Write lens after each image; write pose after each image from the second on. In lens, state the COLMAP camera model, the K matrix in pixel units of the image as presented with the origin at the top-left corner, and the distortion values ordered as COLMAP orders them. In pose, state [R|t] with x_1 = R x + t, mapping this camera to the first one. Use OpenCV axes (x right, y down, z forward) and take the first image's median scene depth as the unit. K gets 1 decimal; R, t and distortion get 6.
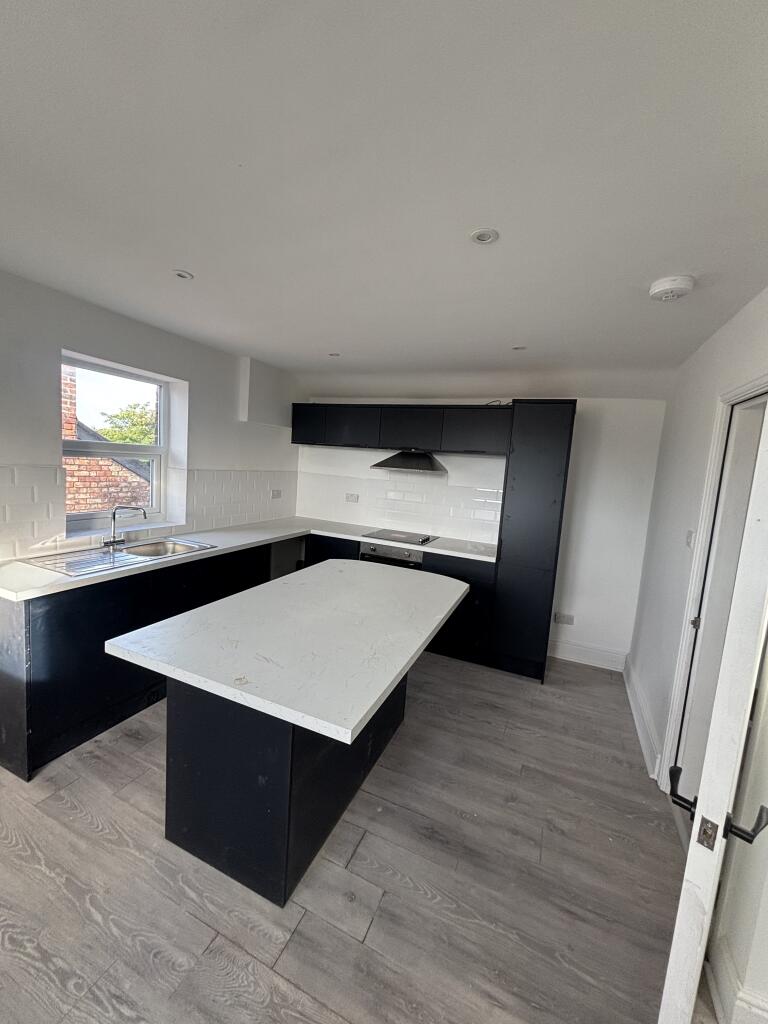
lens RADIAL K [[413.3, 0, 383.8], [0, 413.3, 509.4], [0, 0, 1]] dist [-0.001660, 0.000461]
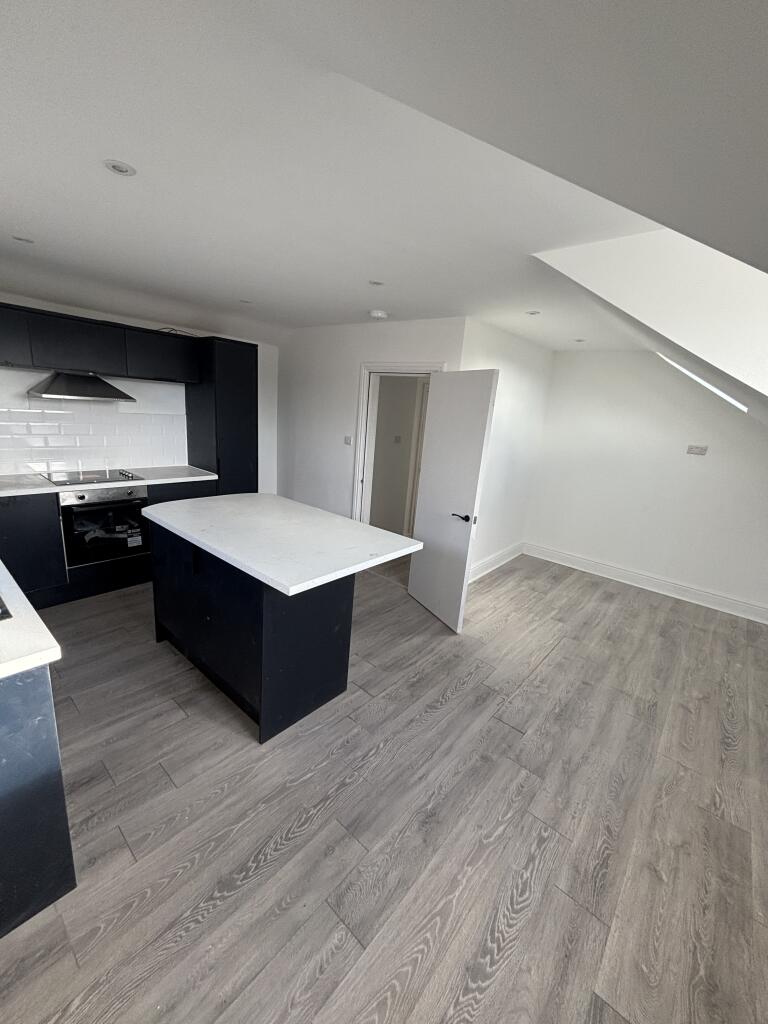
lens RADIAL K [[416.4, 0, 384.0], [0, 416.4, 512.0], [0, 0, 1]] dist [0.012568, -0.000117]
pose [[0.299042, -0.279528, 0.912380, -1.523236], [0.052112, 0.959490, 0.276881, -0.192801], [-0.952816, -0.035253, 0.301495, 0.357401]]
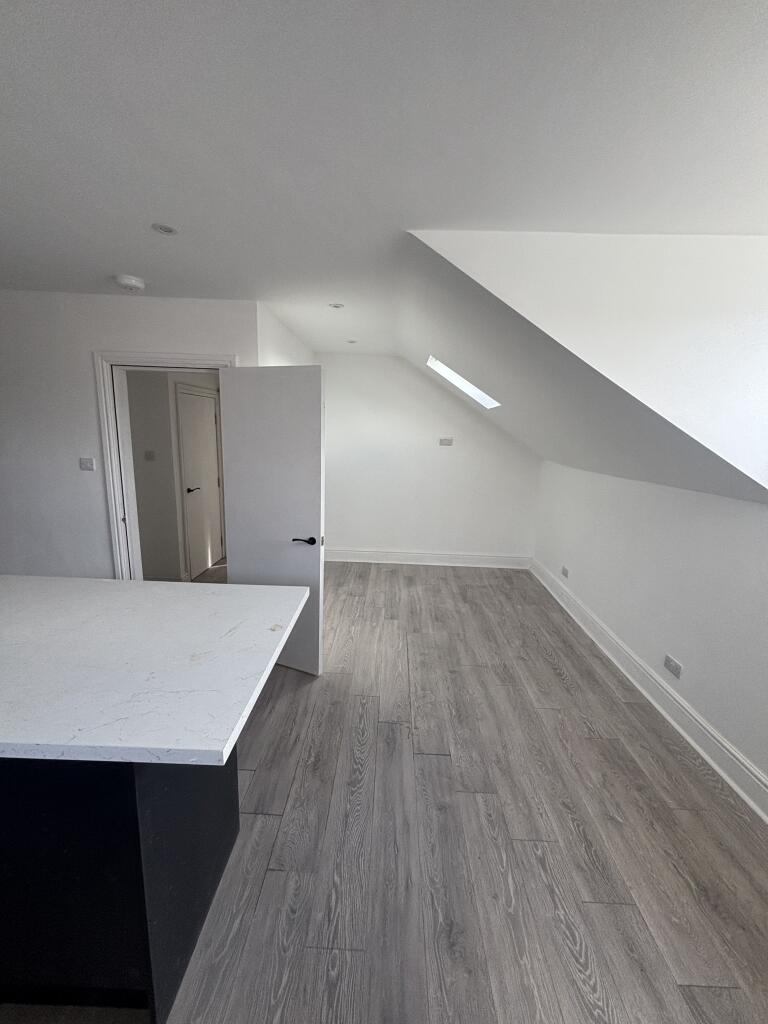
lens RADIAL K [[413.3, 0, 383.8], [0, 413.3, 509.4], [0, 0, 1]] dist [-0.001660, 0.000461]
pose [[-0.374788, -0.261786, 0.889383, -1.155018], [0.045539, 0.952950, 0.299687, -0.199760], [-0.925992, 0.152821, -0.345233, 0.870560]]
